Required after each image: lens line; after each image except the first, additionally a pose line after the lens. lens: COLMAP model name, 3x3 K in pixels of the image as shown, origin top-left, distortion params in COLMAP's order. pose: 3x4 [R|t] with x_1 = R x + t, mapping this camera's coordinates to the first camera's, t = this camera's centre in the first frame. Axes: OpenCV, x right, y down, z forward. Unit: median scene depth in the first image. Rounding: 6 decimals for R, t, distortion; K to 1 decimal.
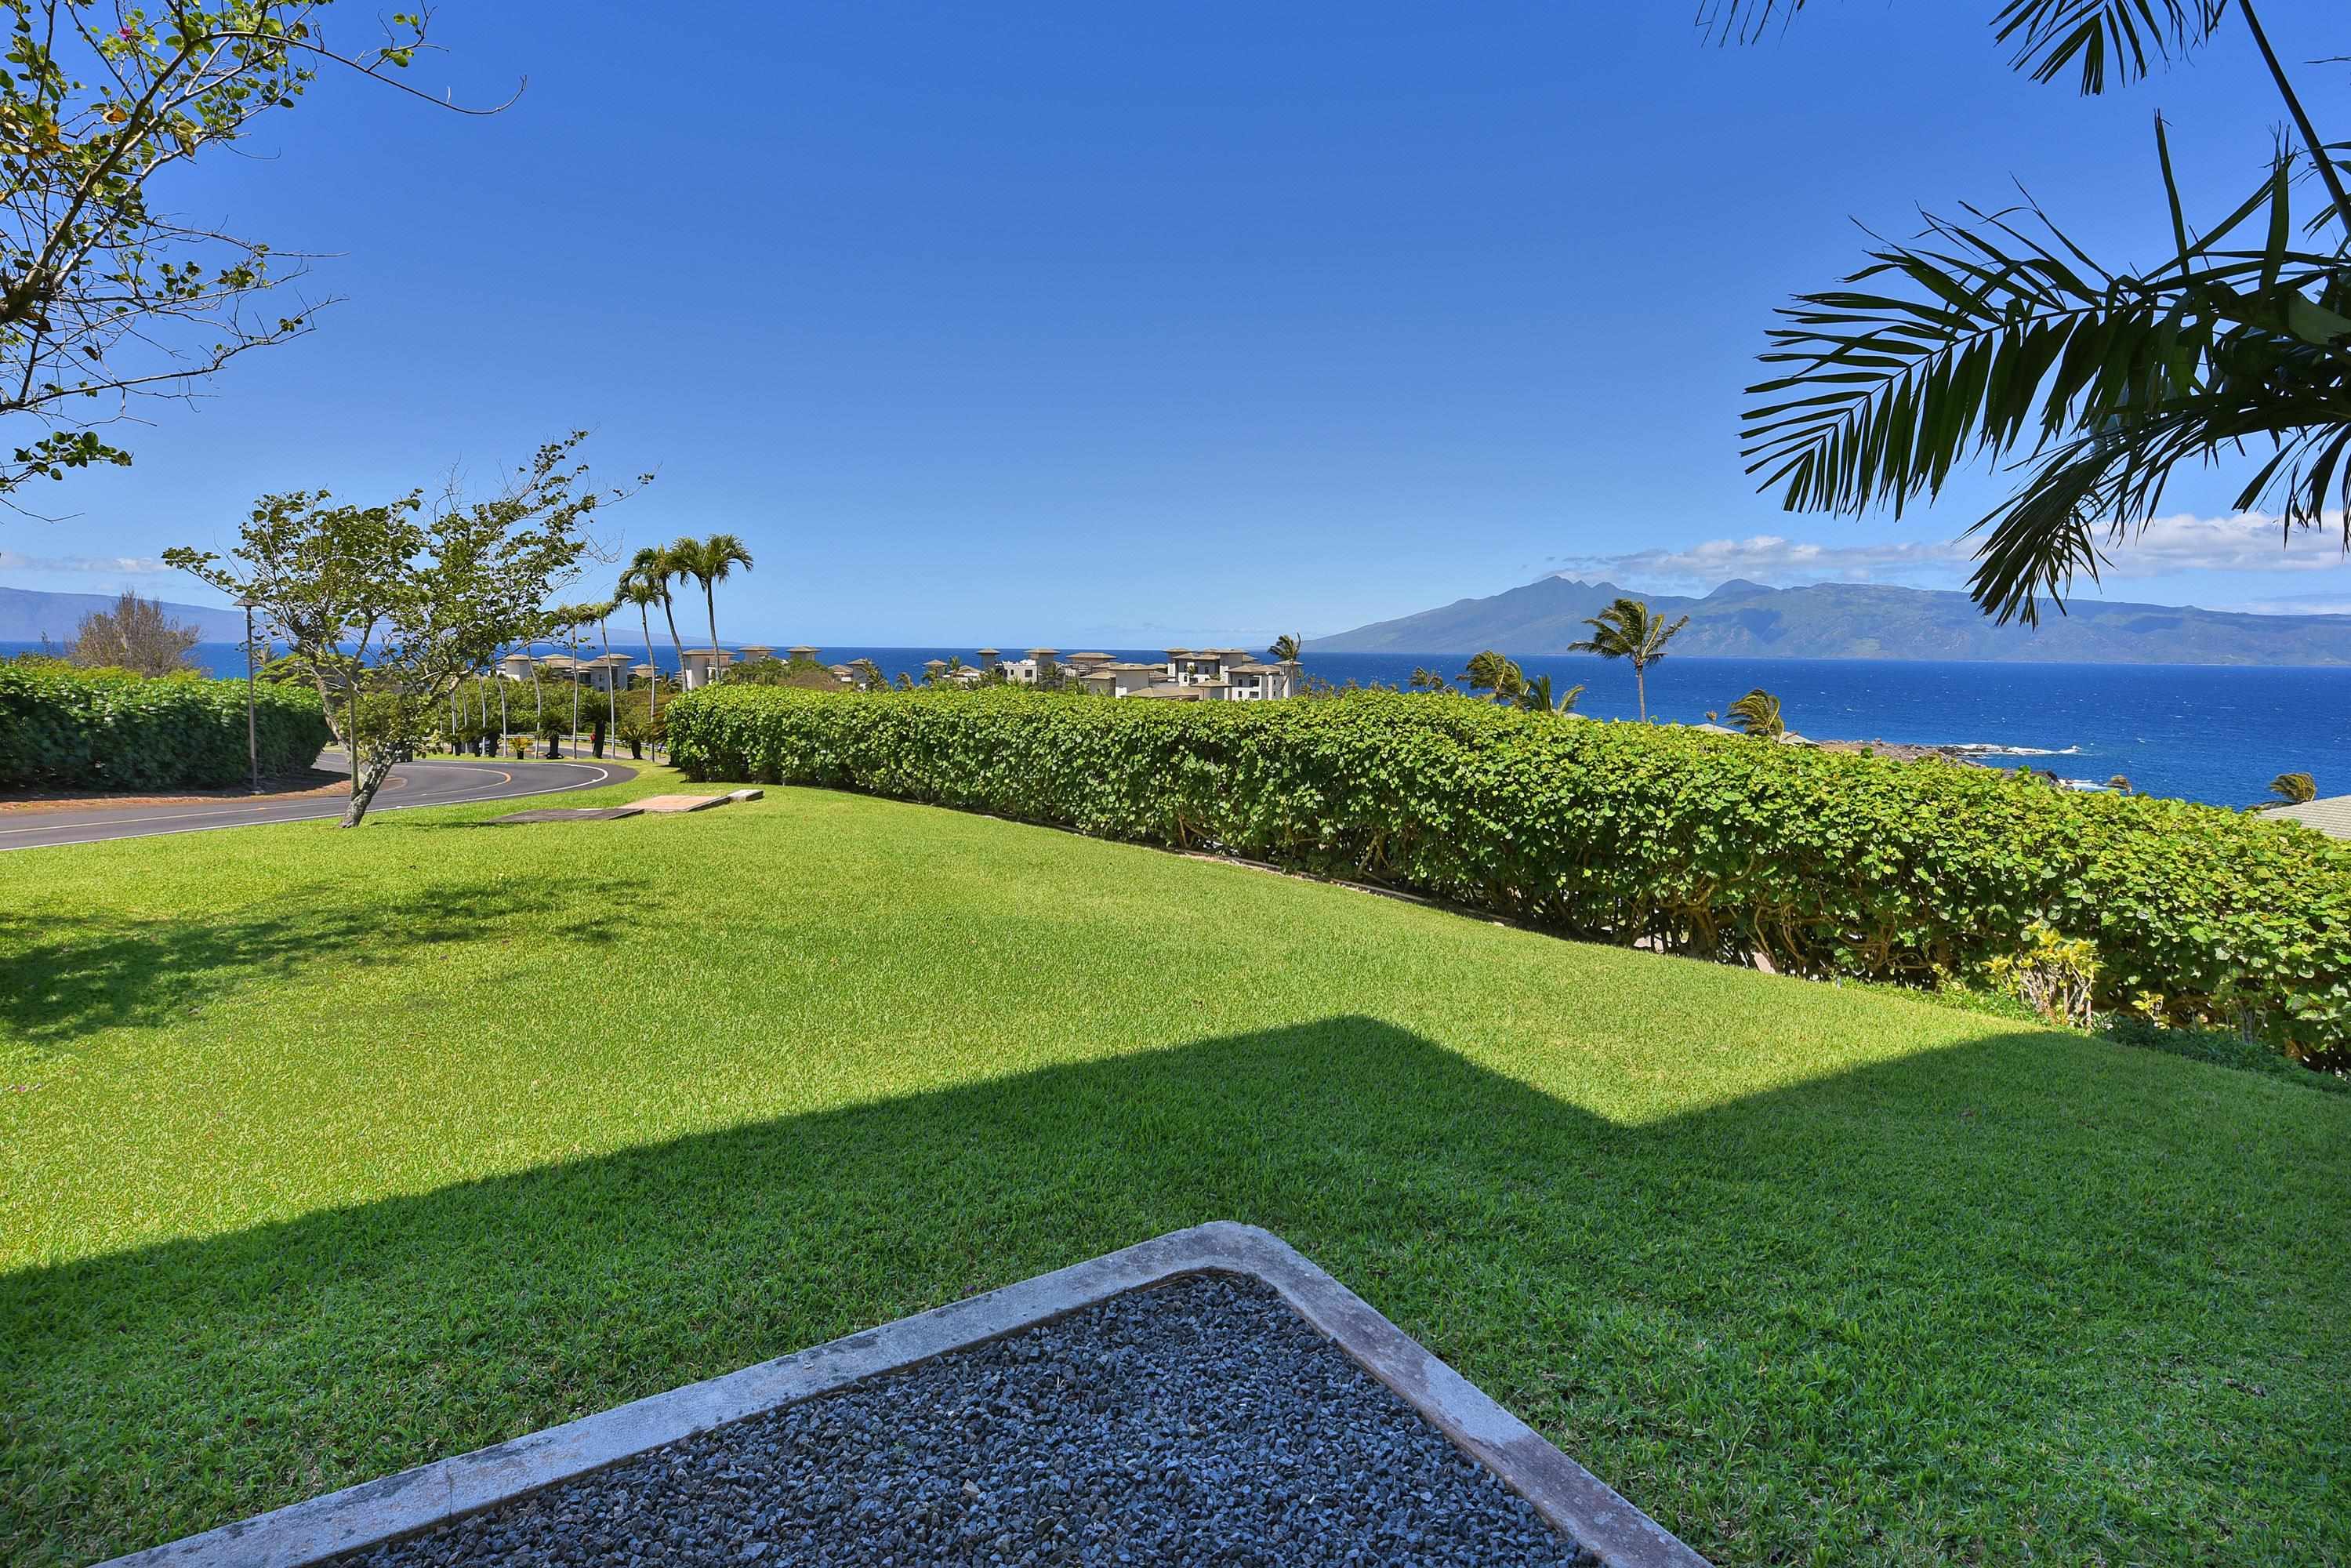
lens RADIAL K [[1044.6, 0, 1175.5], [0, 1044.6, 784.0], [0, 0, 1]] dist [0.000228, 0.000113]
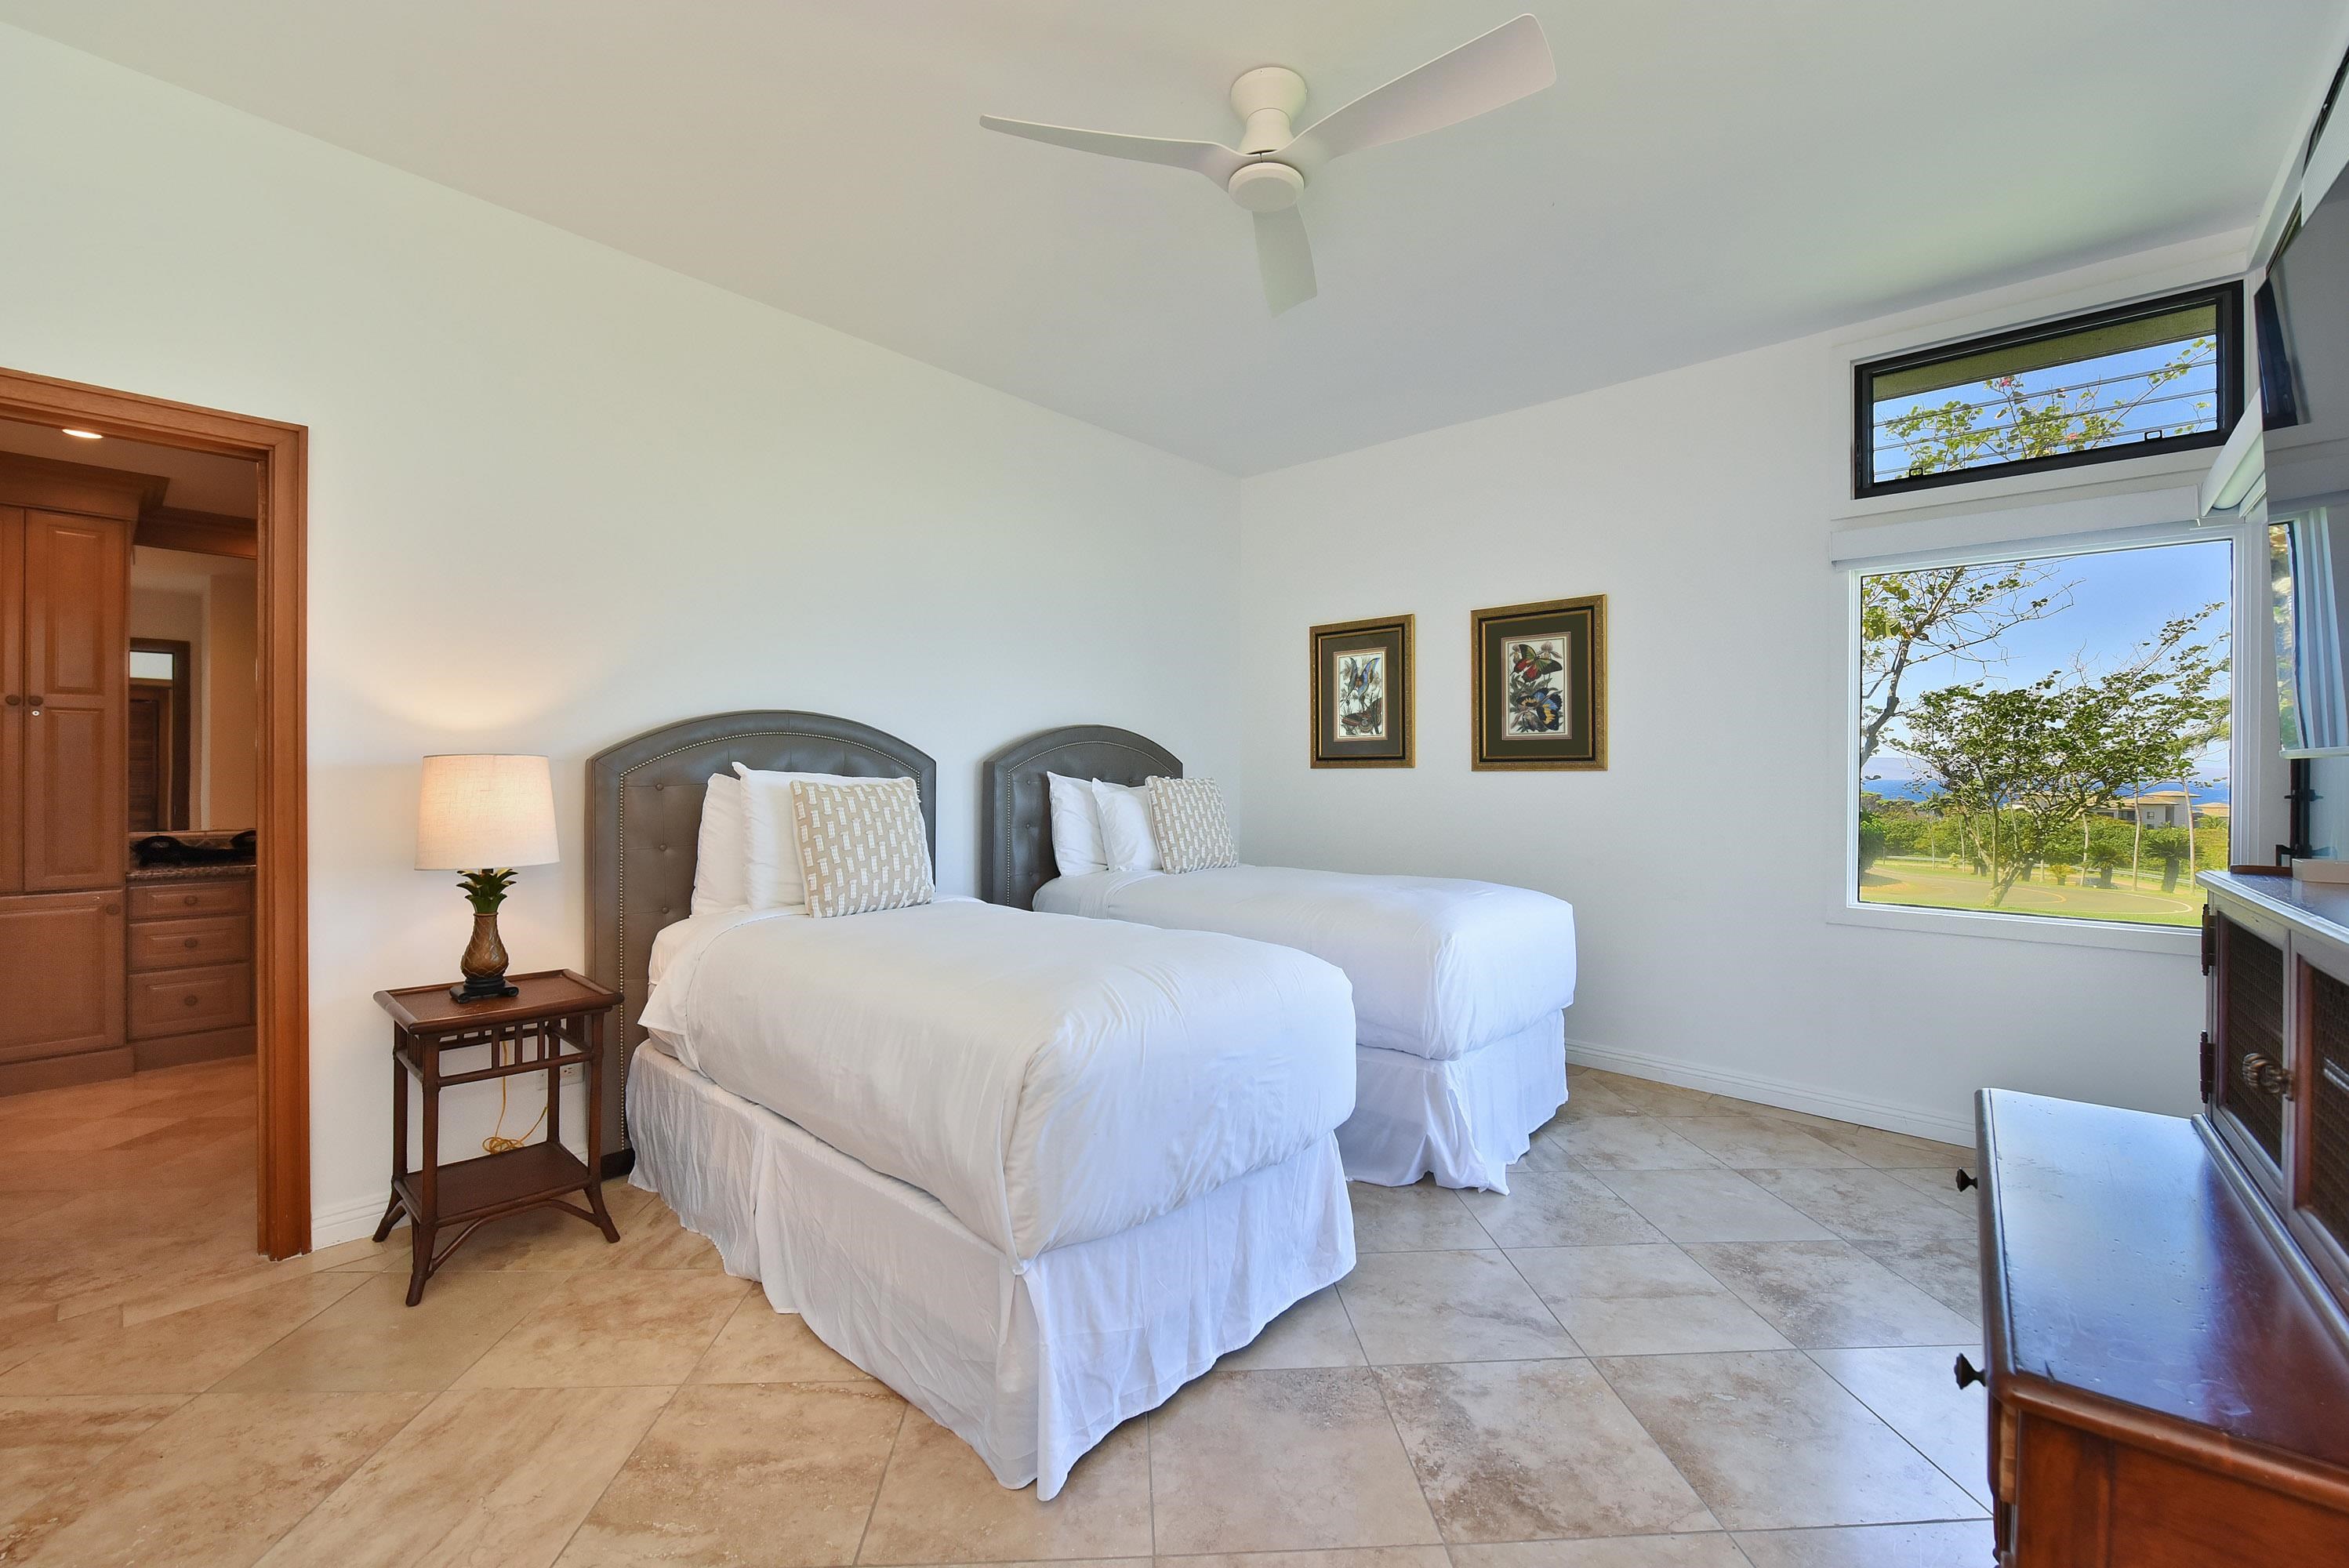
lens RADIAL K [[914.0, 0, 1174.5], [0, 914.0, 784.0], [0, 0, 1]] dist [0.013880, 0.000048]
pose [[0.275012, -0.022660, -0.961174, 0.137715], [-0.107317, 0.992751, -0.054111, 0.059503], [0.955433, 0.118032, 0.270586, -0.442099]]
